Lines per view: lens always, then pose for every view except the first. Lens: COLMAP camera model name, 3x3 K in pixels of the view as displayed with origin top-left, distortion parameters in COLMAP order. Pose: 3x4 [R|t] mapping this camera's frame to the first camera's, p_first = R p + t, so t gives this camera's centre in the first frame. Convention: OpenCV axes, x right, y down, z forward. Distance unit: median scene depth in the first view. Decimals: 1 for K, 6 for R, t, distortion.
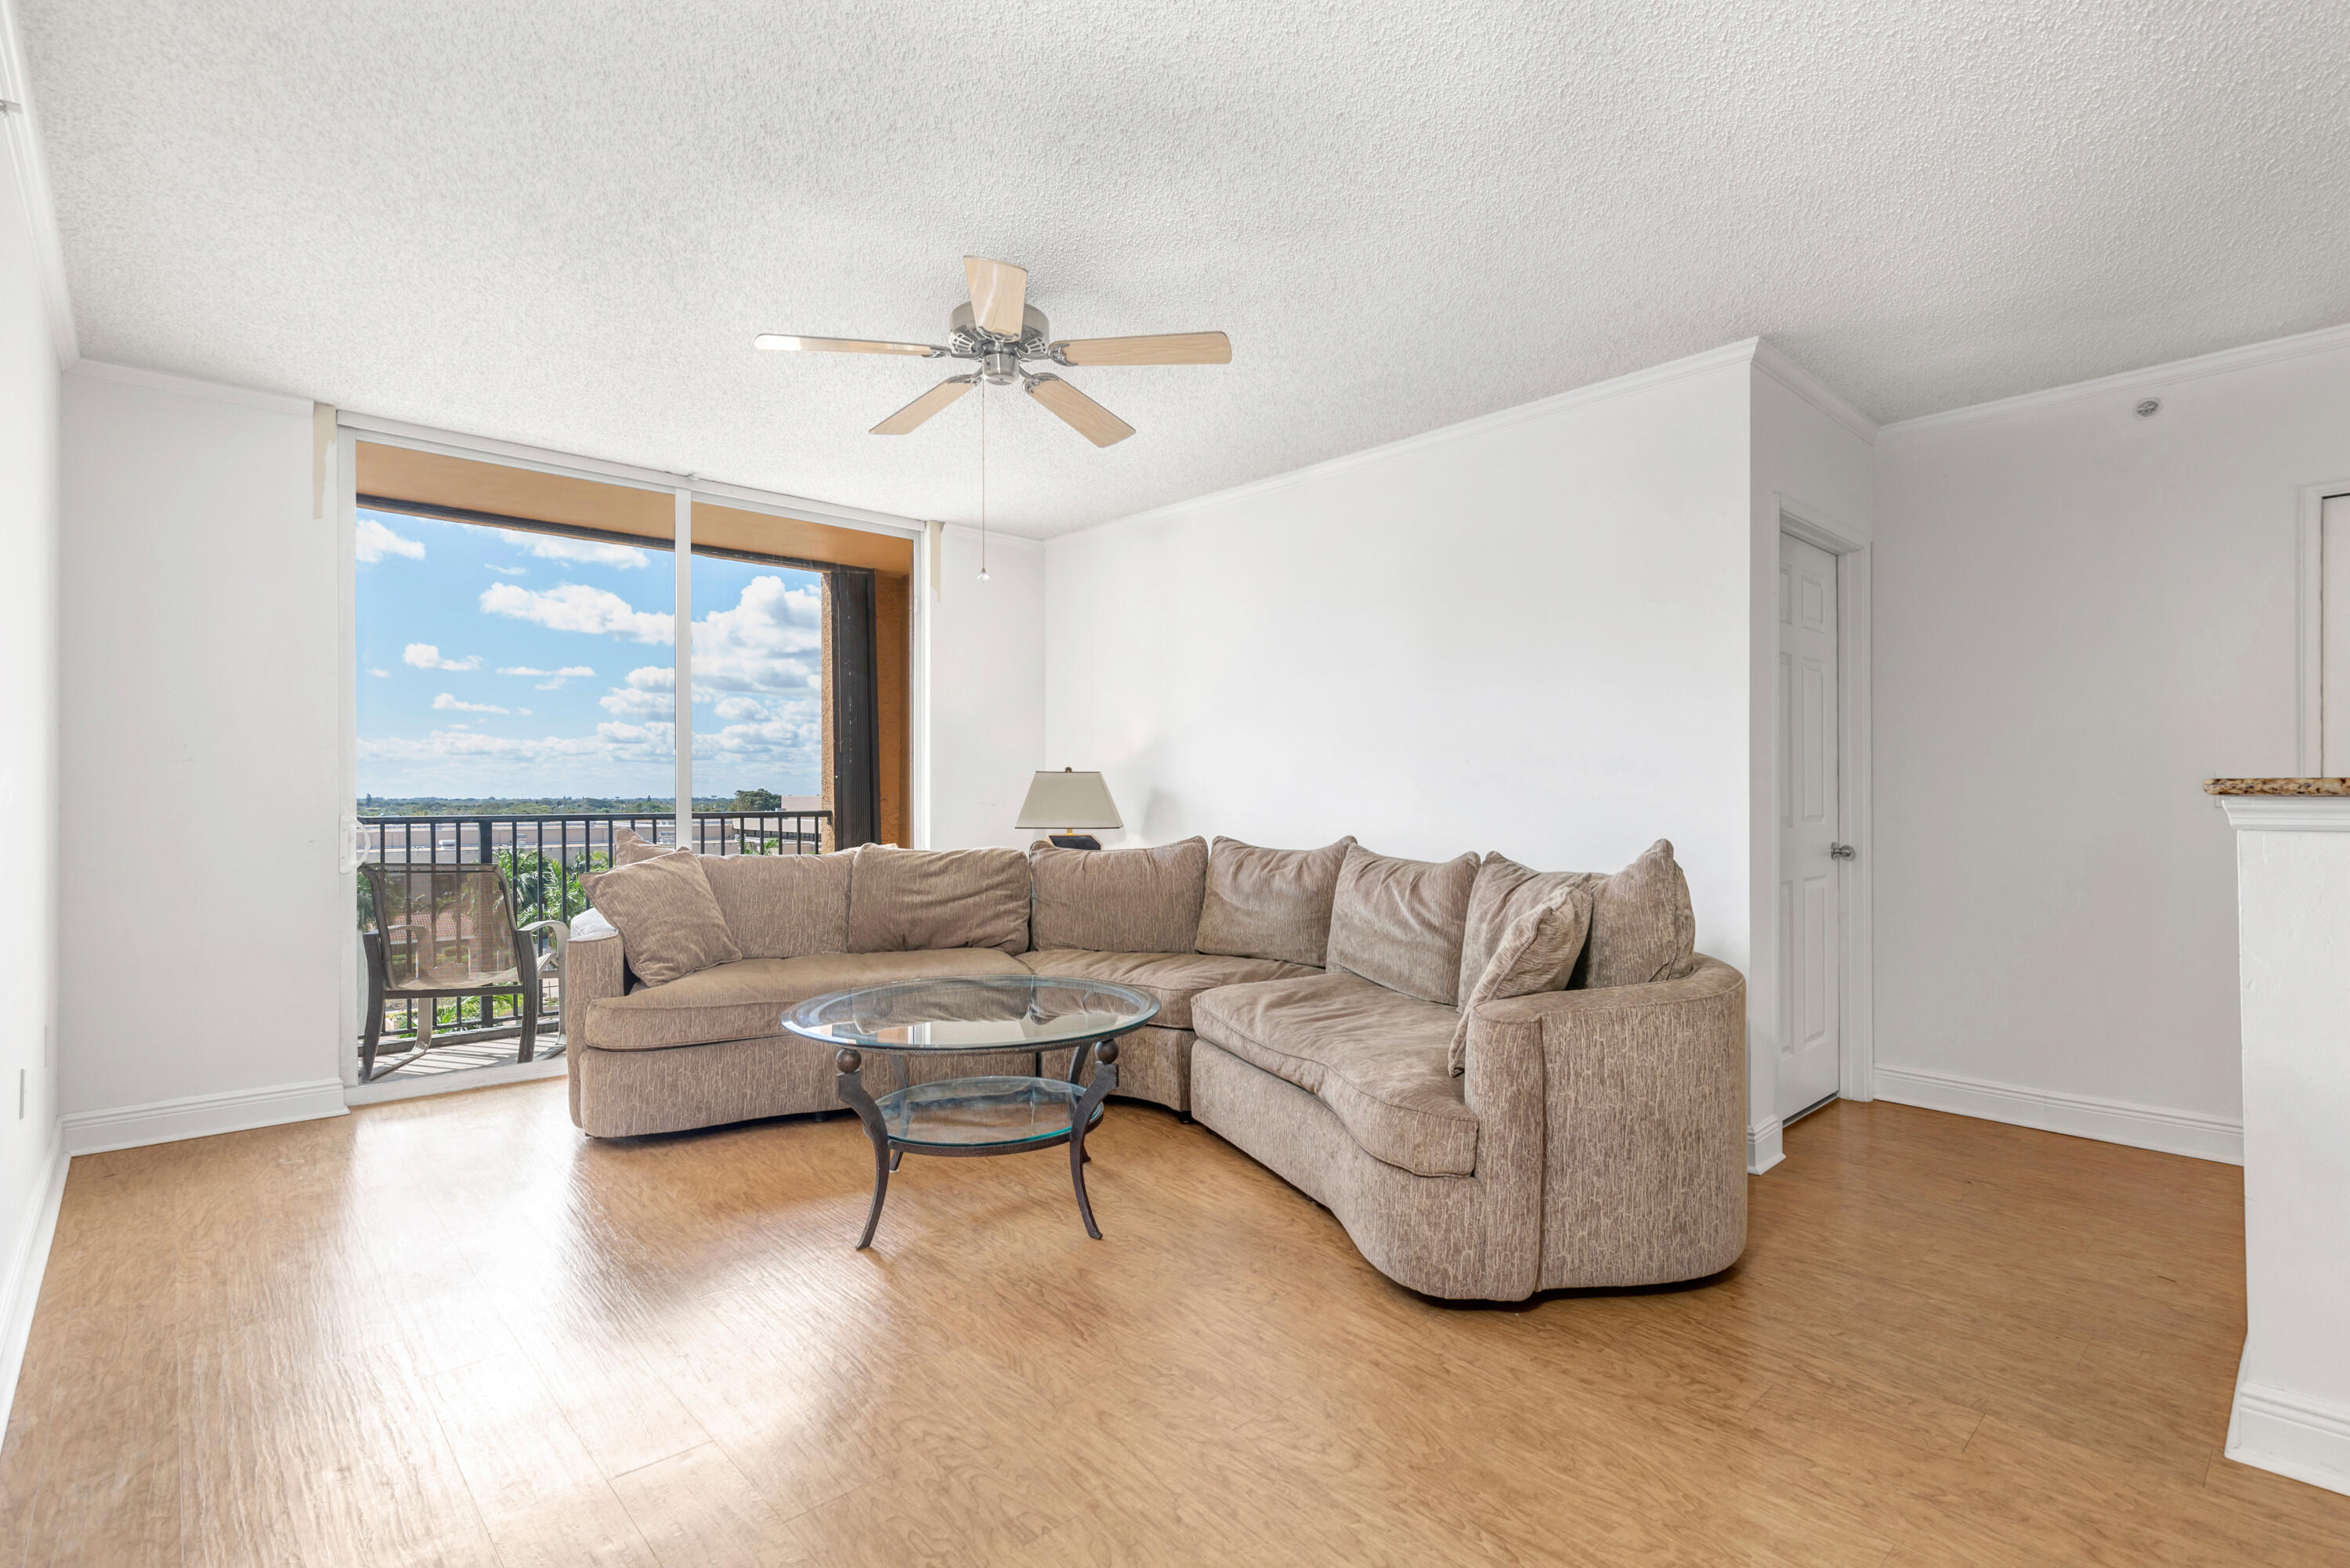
lens RADIAL K [[1121.4, 0, 1178.3], [0, 1121.4, 786.8], [0, 0, 1]] dist [-0.000648, 0.000125]
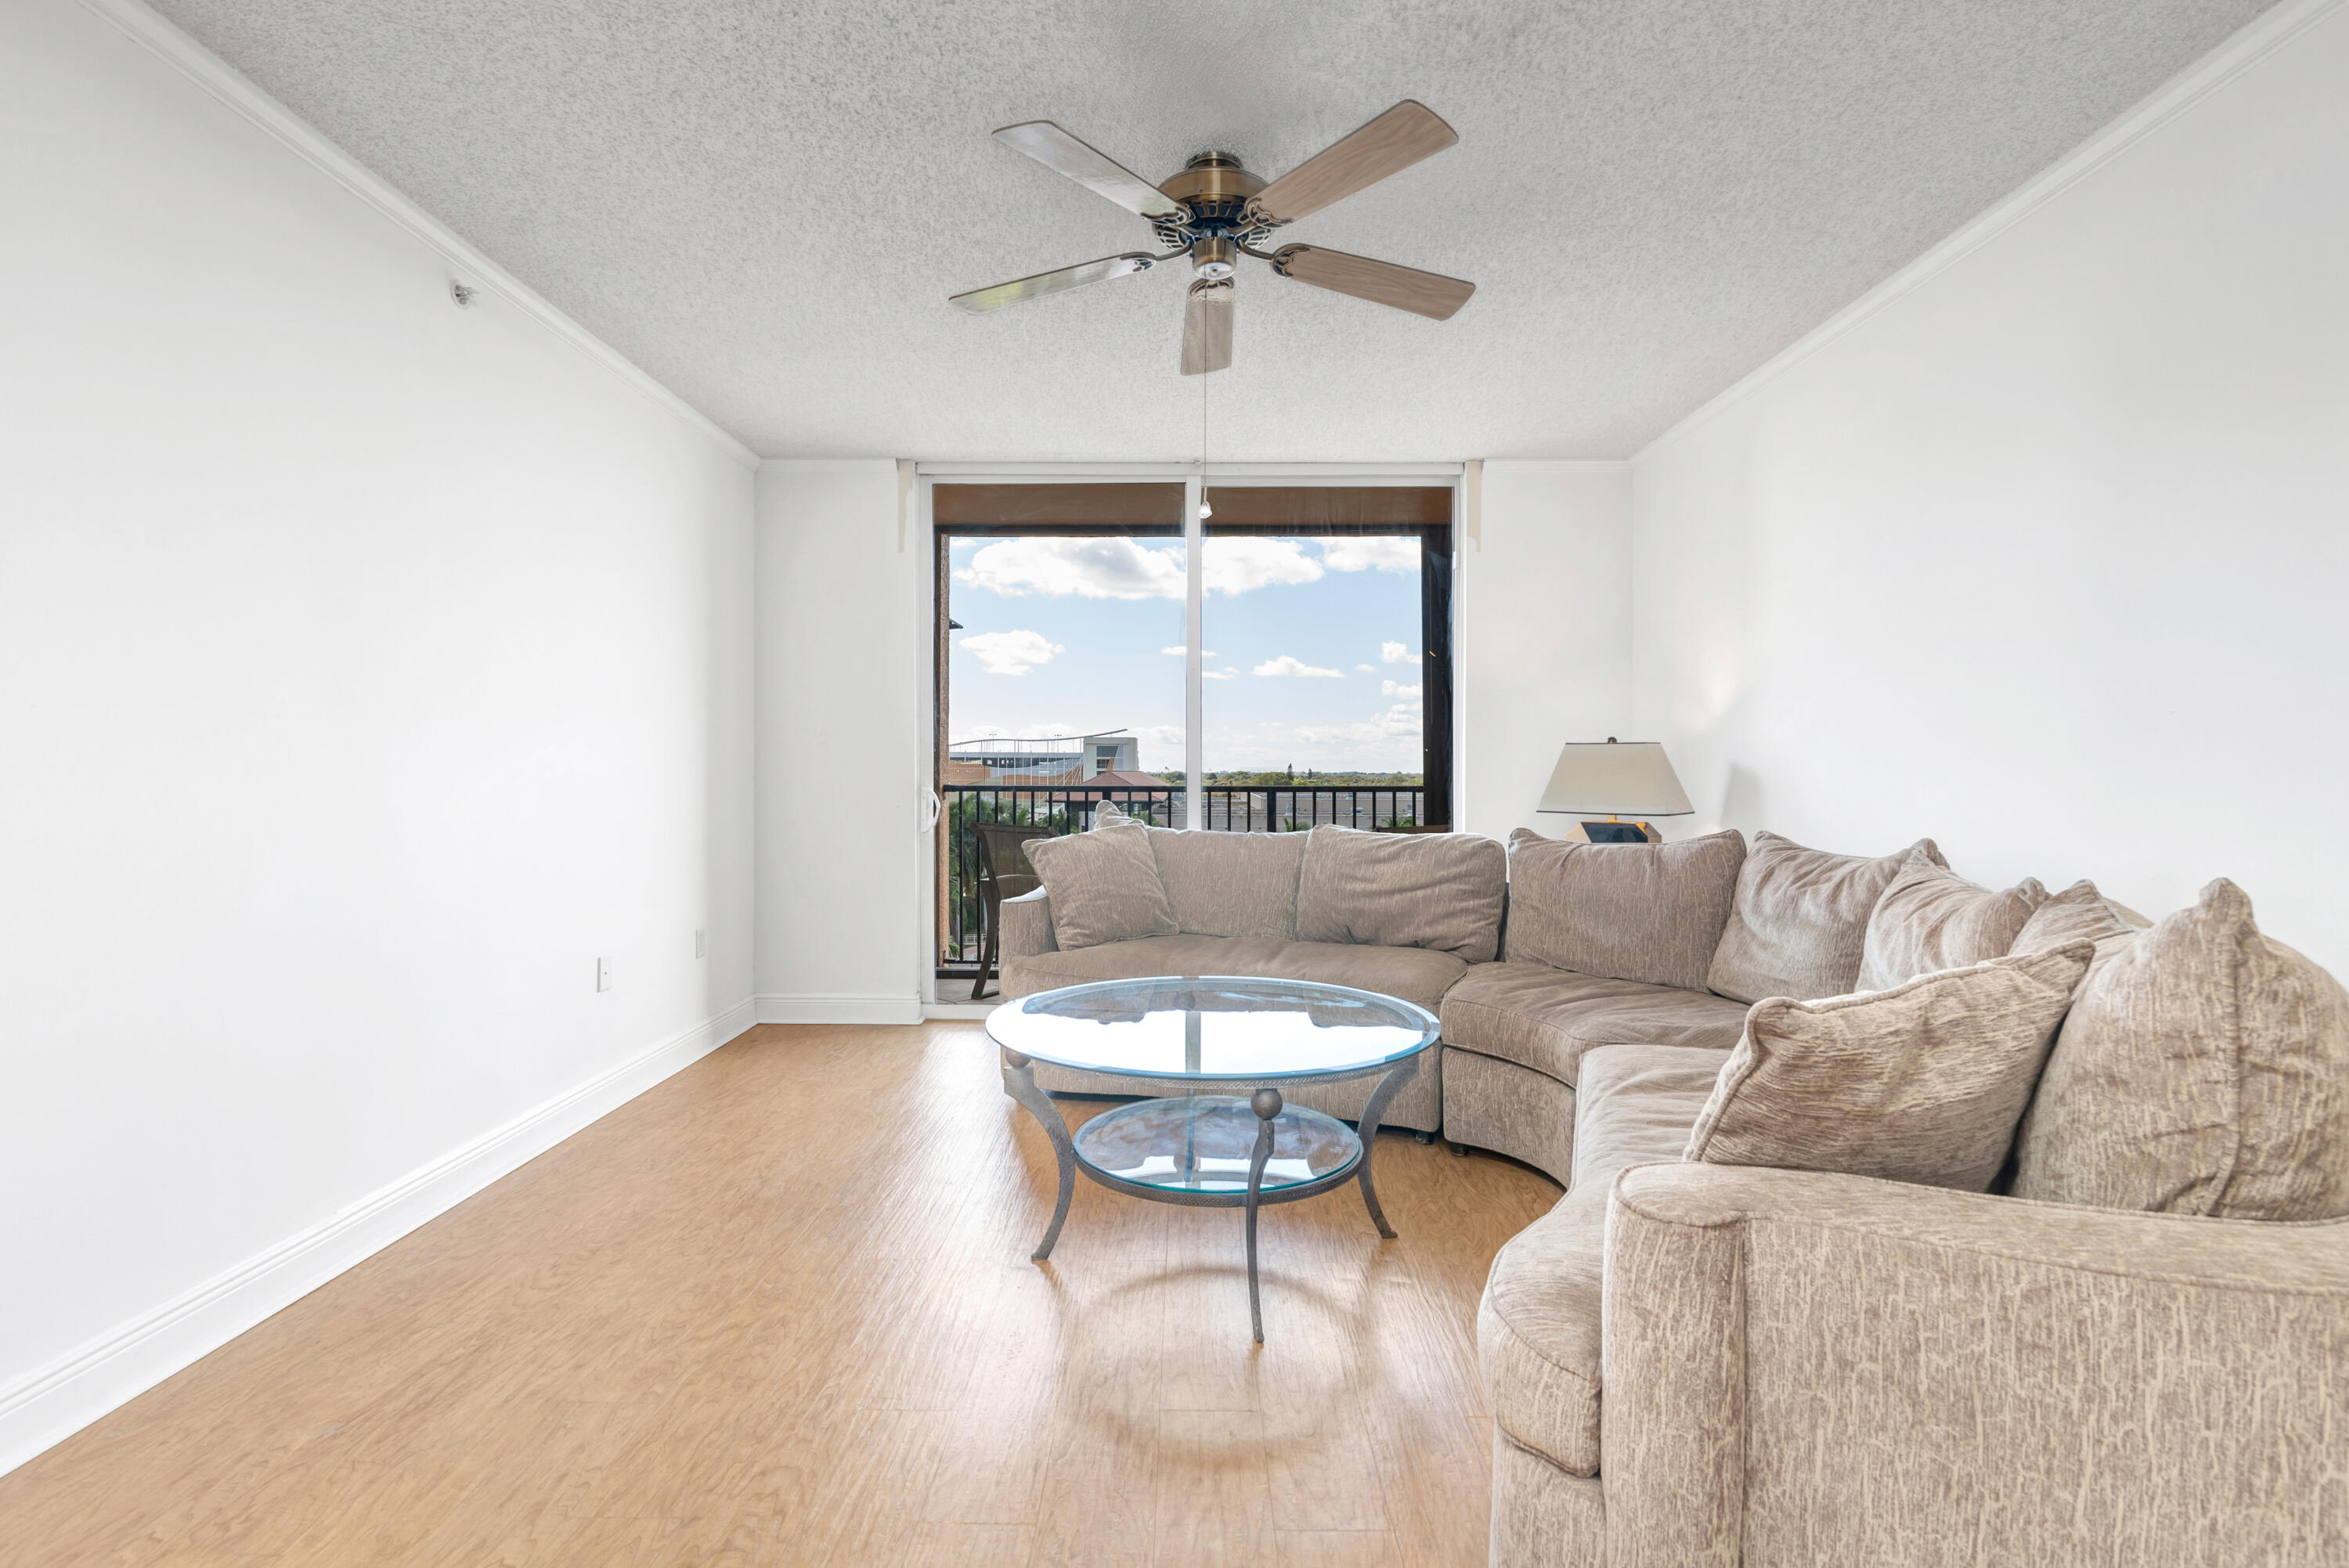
lens RADIAL K [[1098.7, 0, 1186.2], [0, 1098.7, 775.5], [0, 0, 1]] dist [-0.000811, -0.000444]
pose [[0.723785, 0.005728, -0.690002, 0.294520], [0.002242, 0.999941, 0.010653, 0.001551], [0.690022, -0.009258, 0.723729, 0.294808]]
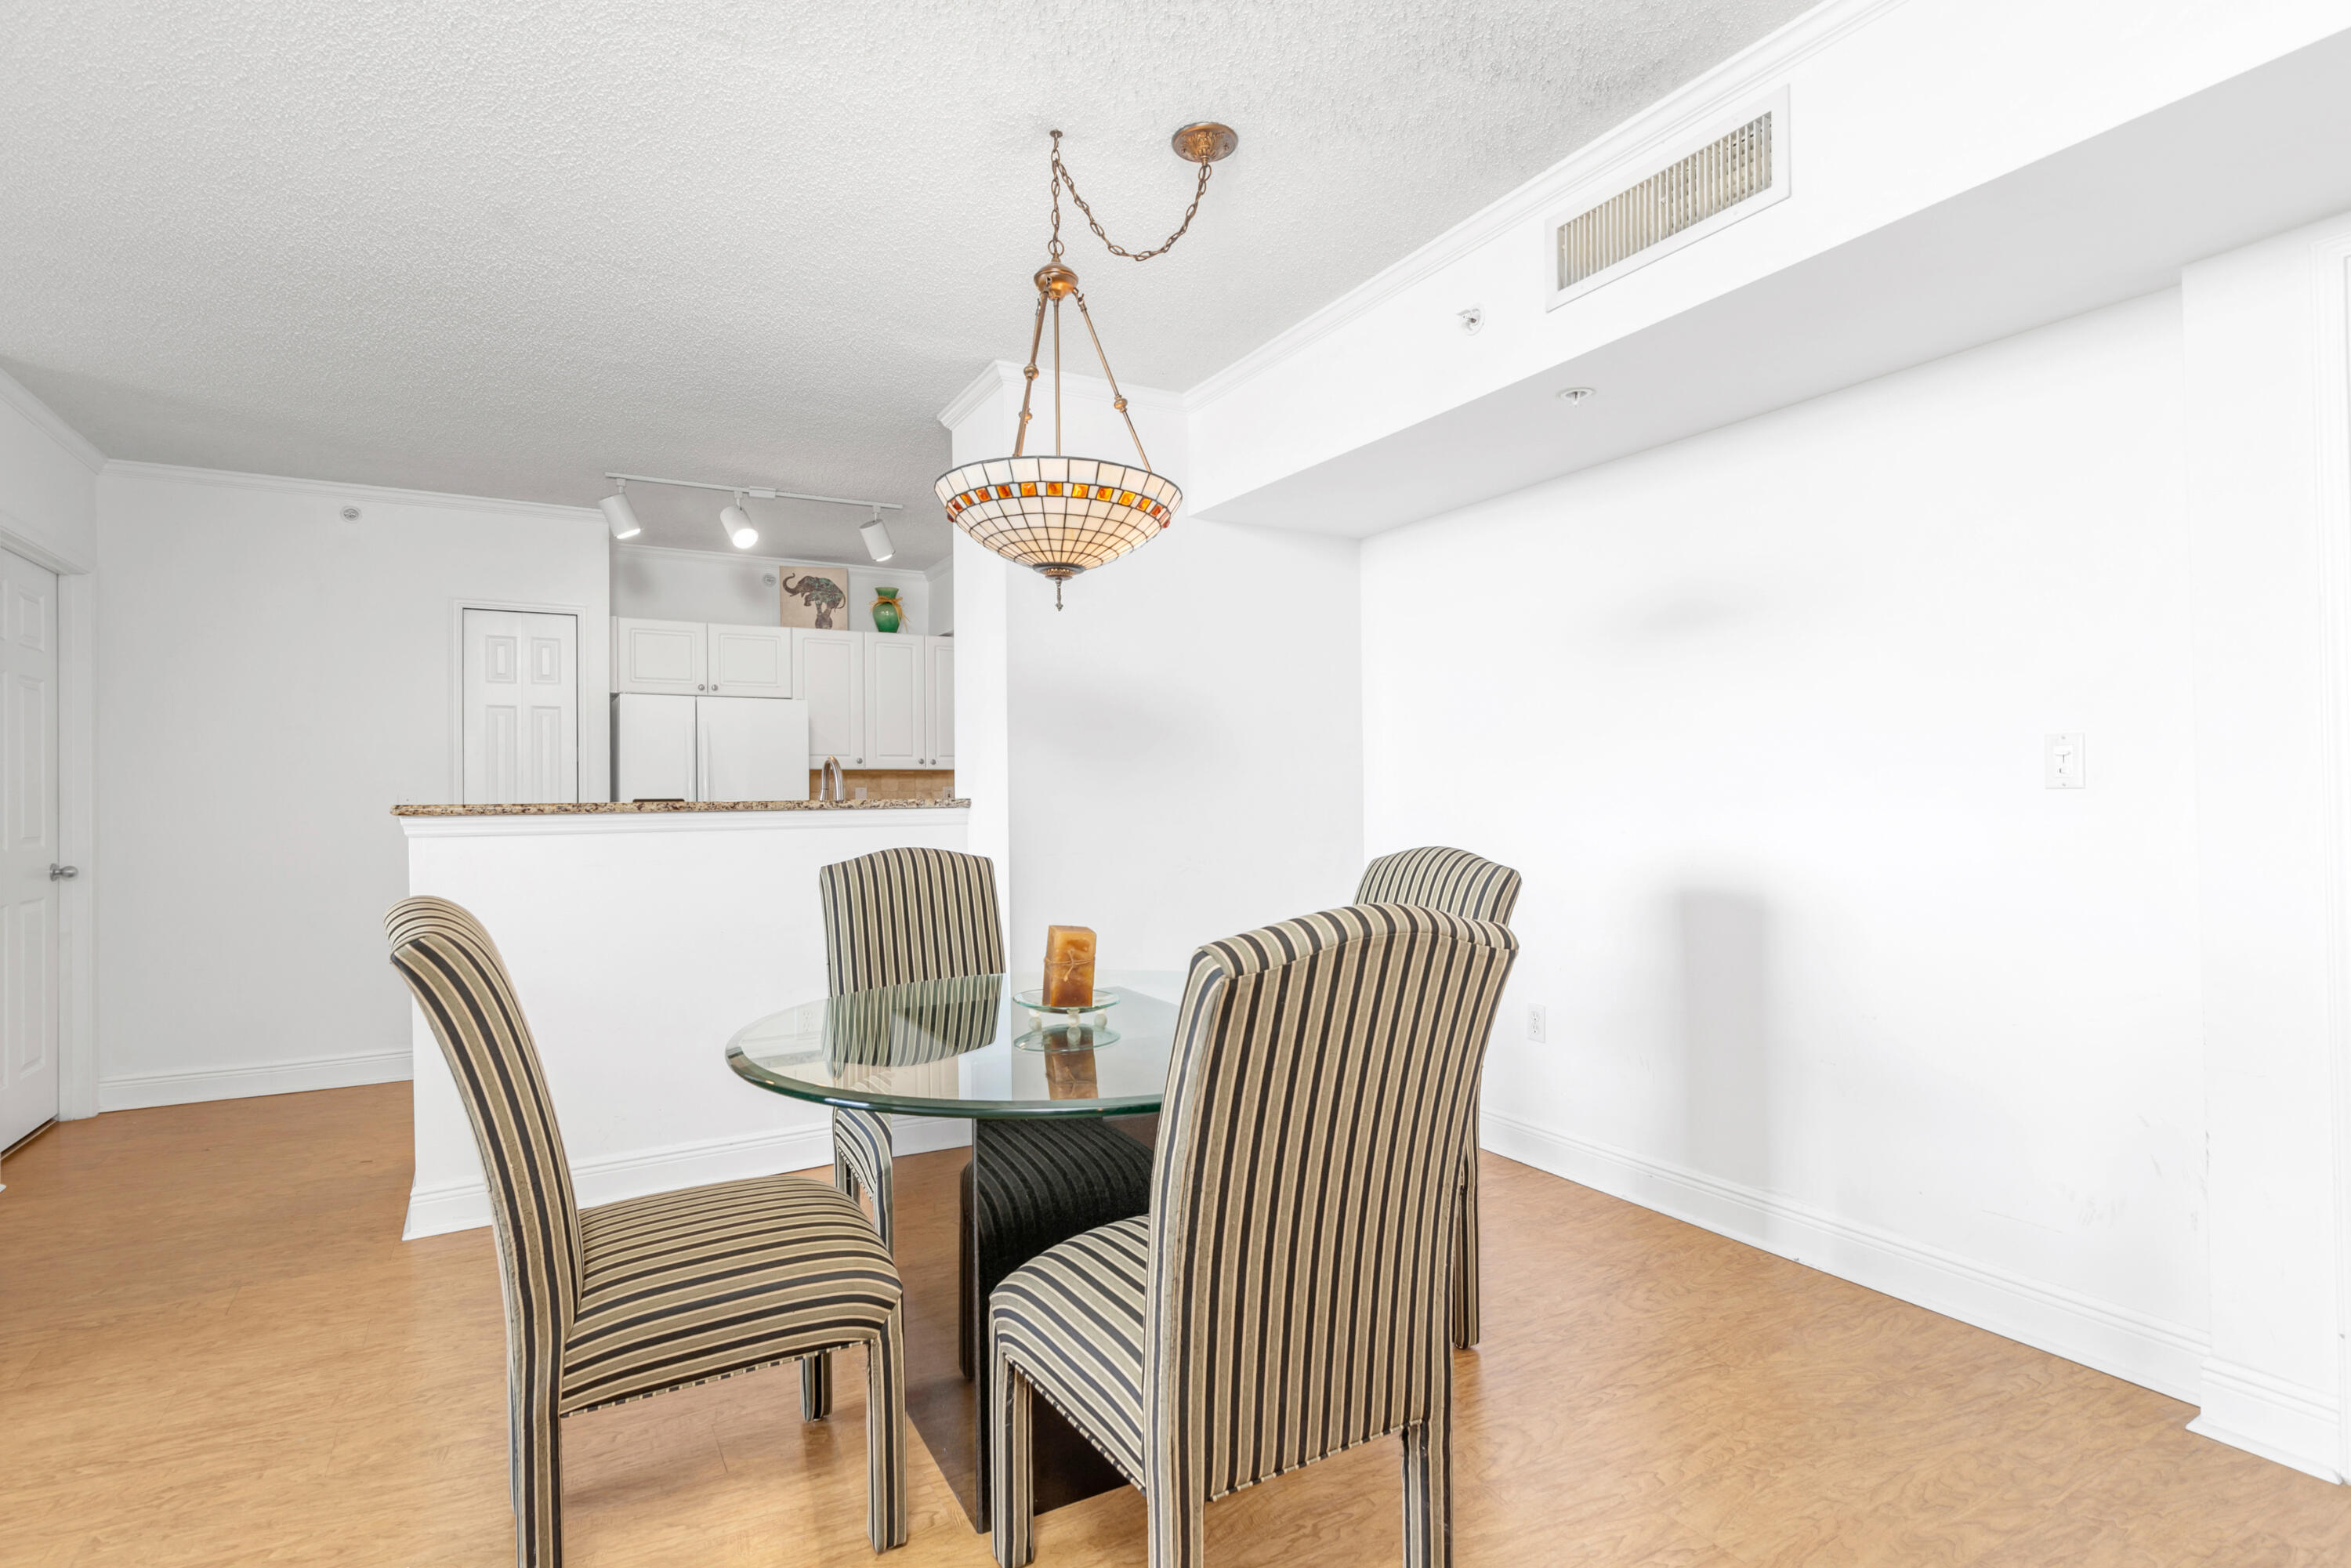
lens RADIAL K [[1122.0, 0, 1178.8], [0, 1122.0, 786.8], [0, 0, 1]] dist [-0.000648, 0.000125]
pose [[0.215540, 0.004670, 0.976484, -0.167999], [0.003282, 0.999979, -0.005507, -0.009435], [-0.976490, 0.004392, 0.215520, -0.184102]]
